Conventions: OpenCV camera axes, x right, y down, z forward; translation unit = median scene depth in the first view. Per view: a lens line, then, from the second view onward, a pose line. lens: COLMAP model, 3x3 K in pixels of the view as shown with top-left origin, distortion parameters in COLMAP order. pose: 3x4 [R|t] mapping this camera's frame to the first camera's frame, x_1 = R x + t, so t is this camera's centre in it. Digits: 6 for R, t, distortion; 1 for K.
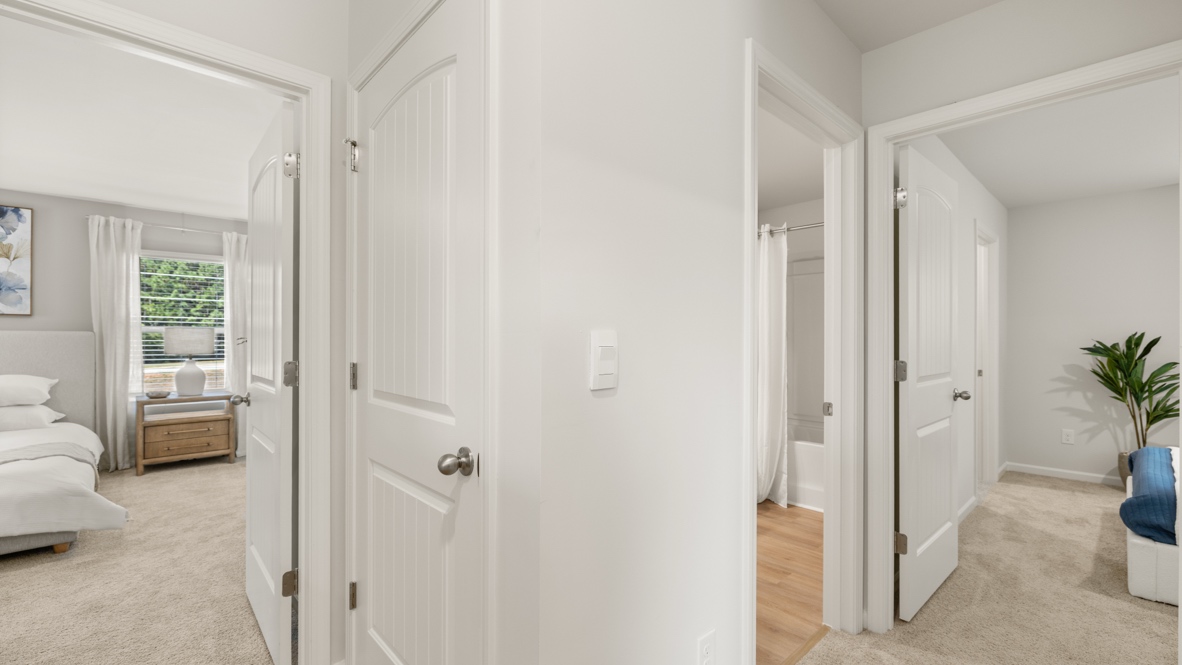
lens RADIAL K [[498.7, 0, 590.3], [0, 498.7, 337.6], [0, 0, 1]] dist [-0.005804, 0.002020]
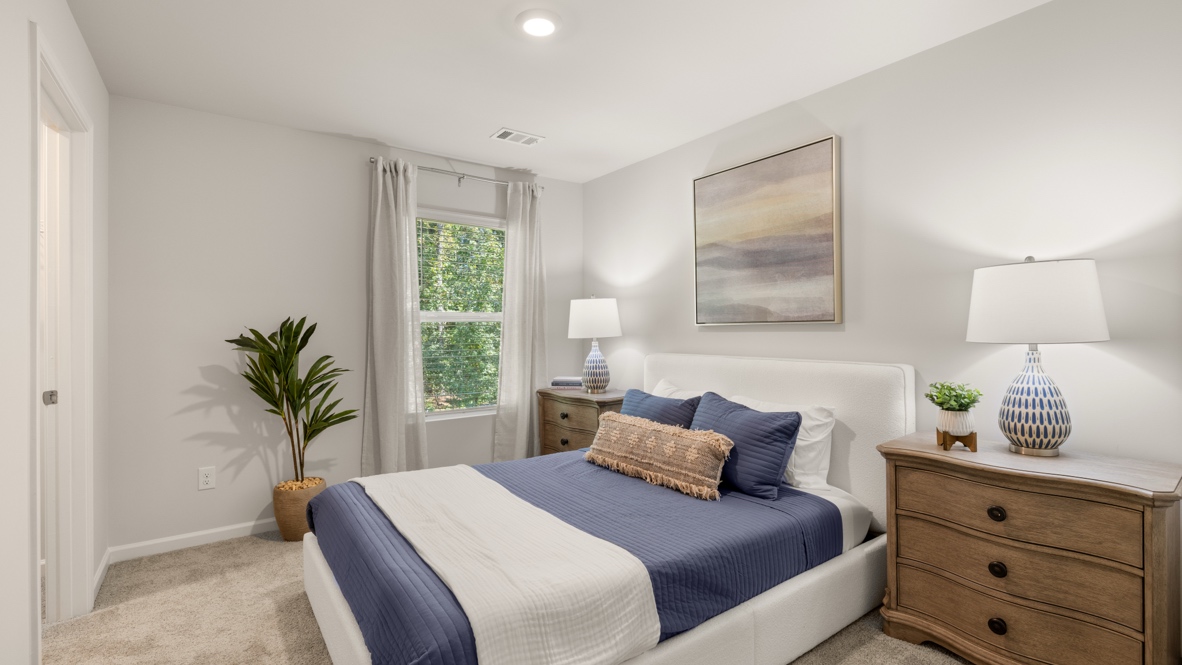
lens RADIAL K [[523.3, 0, 589.7], [0, 523.3, 328.4], [0, 0, 1]] dist [-0.010454, 0.001411]
pose [[0.114811, -0.000493, 0.993387, 0.382539], [0.000902, 1.000000, 0.000392, 0.006296], [-0.993387, 0.000851, 0.114811, 0.471111]]
